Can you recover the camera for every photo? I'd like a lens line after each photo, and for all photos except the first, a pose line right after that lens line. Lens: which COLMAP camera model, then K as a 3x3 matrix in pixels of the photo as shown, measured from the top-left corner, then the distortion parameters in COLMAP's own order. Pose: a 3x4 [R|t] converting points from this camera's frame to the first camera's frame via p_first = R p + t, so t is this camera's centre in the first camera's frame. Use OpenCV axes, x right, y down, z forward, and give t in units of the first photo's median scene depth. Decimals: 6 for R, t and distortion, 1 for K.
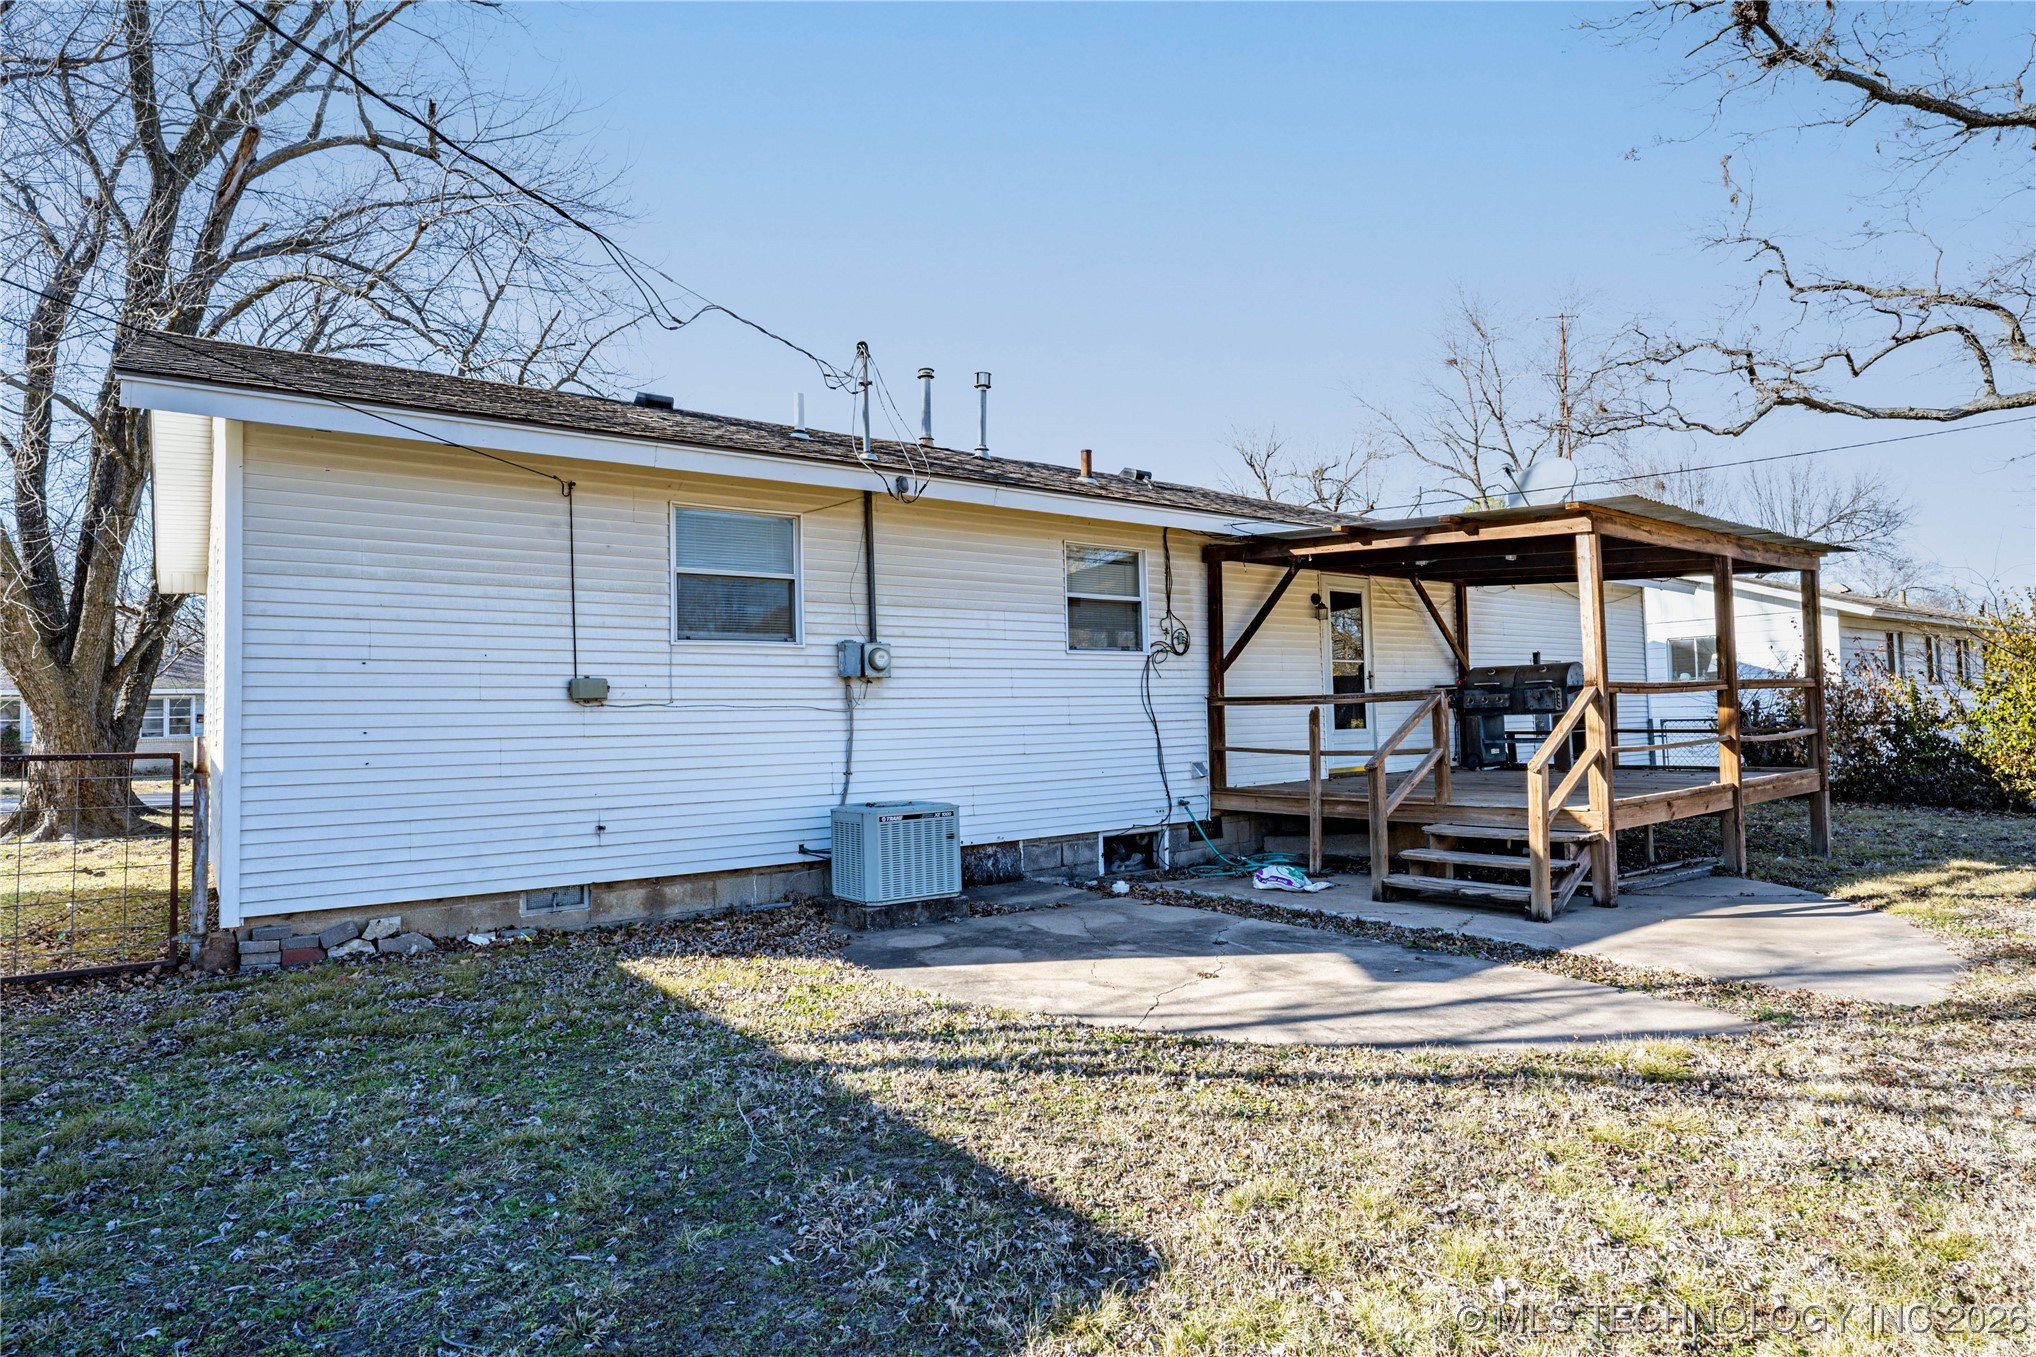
lens RADIAL K [[1071.4, 0, 991.8], [0, 1071.4, 681.4], [0, 0, 1]] dist [-0.014936, 0.000979]
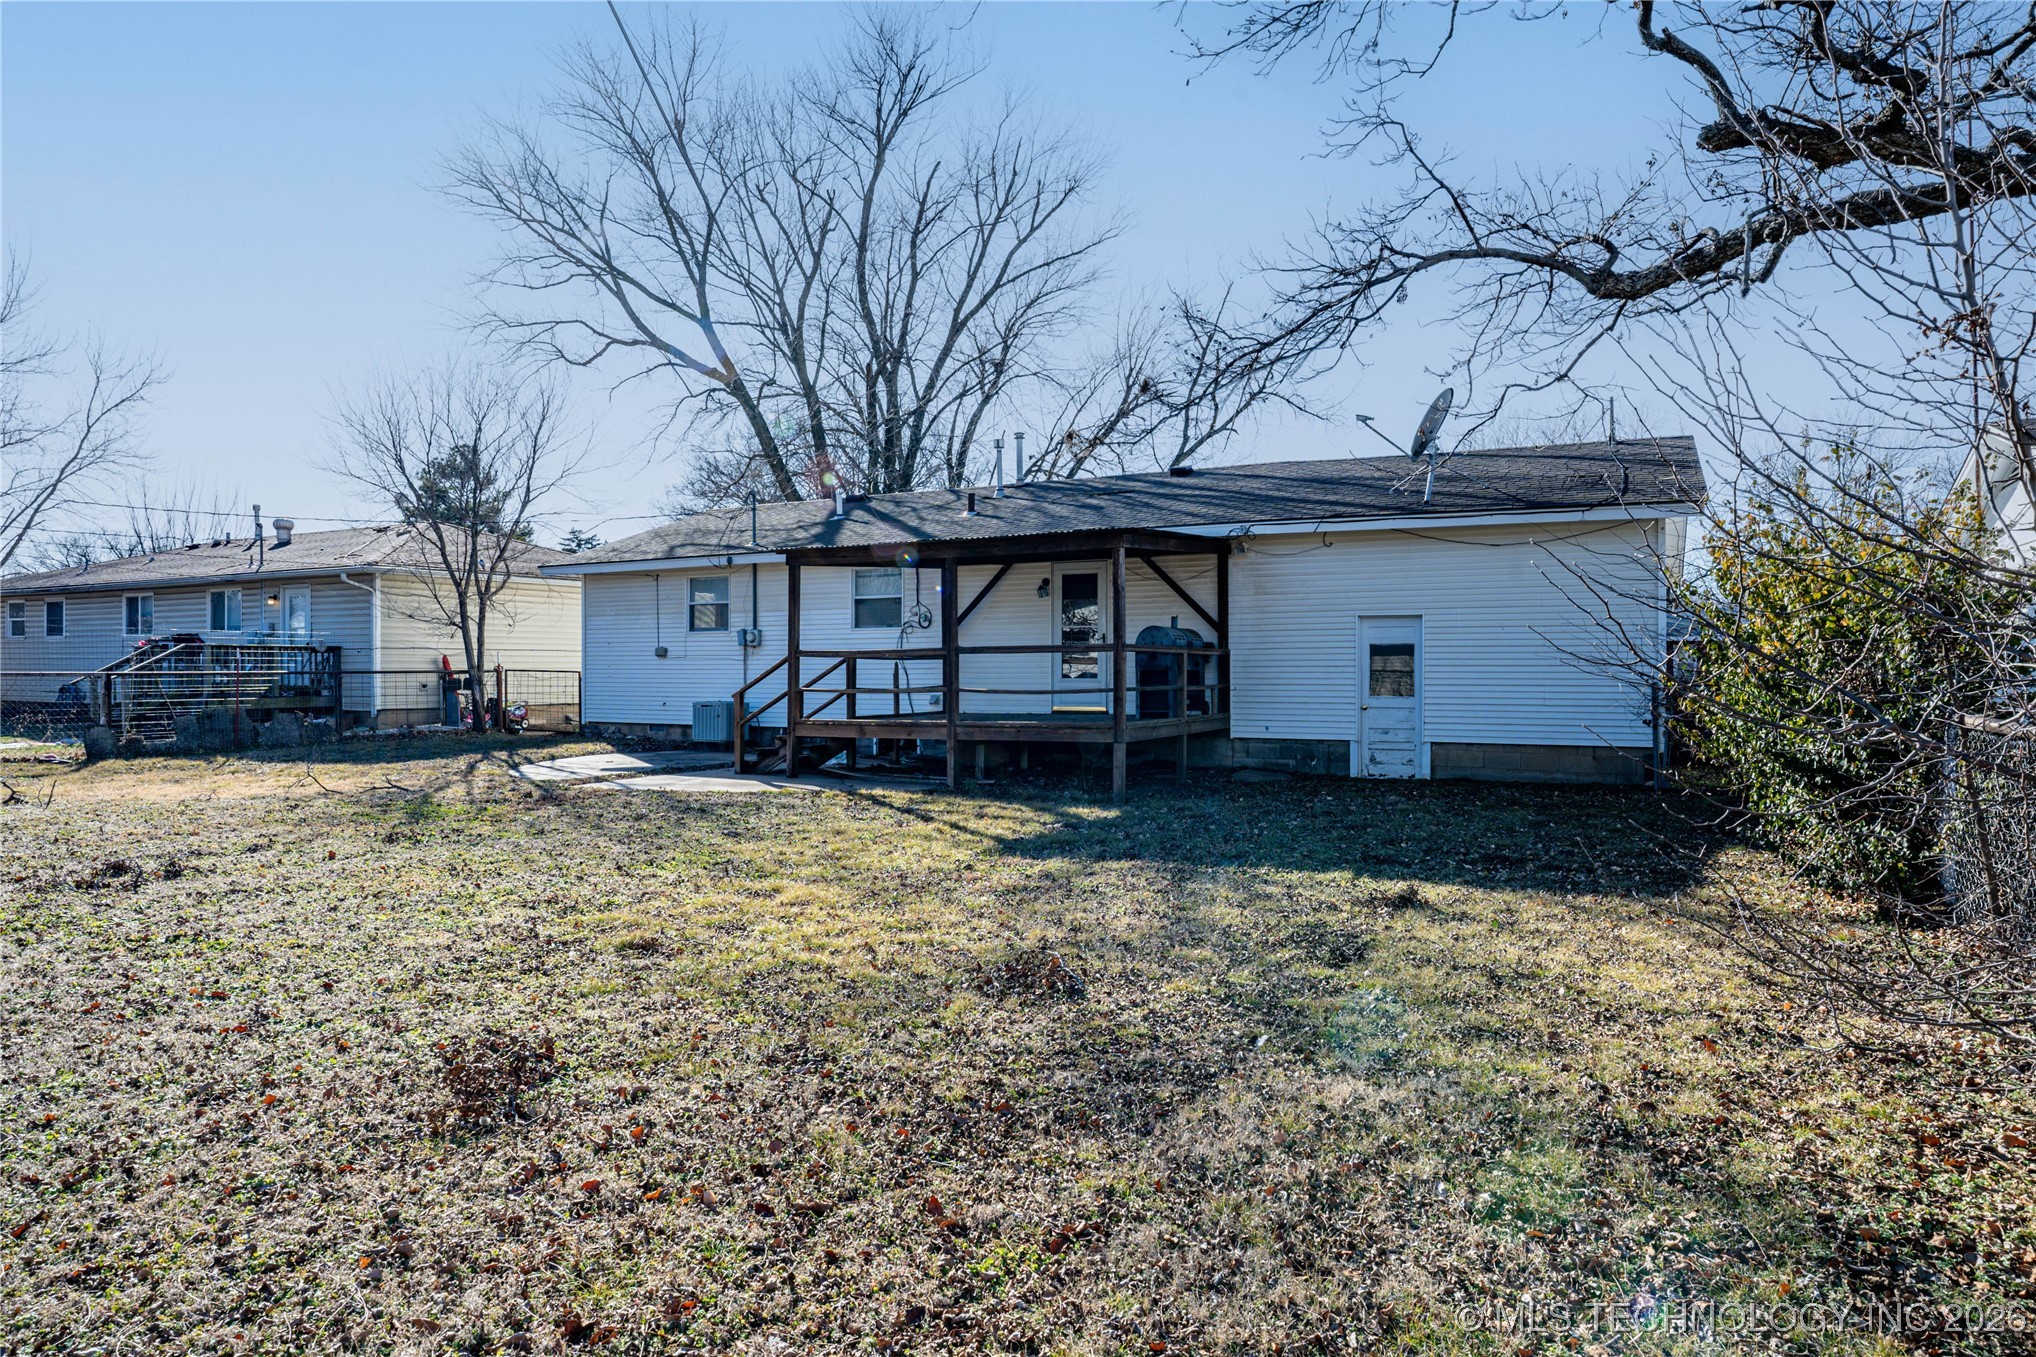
lens RADIAL K [[1114.3, 0, 1018.0], [0, 1114.3, 678.5], [0, 0, 1]] dist [-0.029417, 0.001465]
pose [[0.478661, 0.028065, -0.877551, 1.787041], [0.021815, 0.998800, 0.043842, -0.020737], [0.877729, -0.040130, 0.477475, 0.325475]]
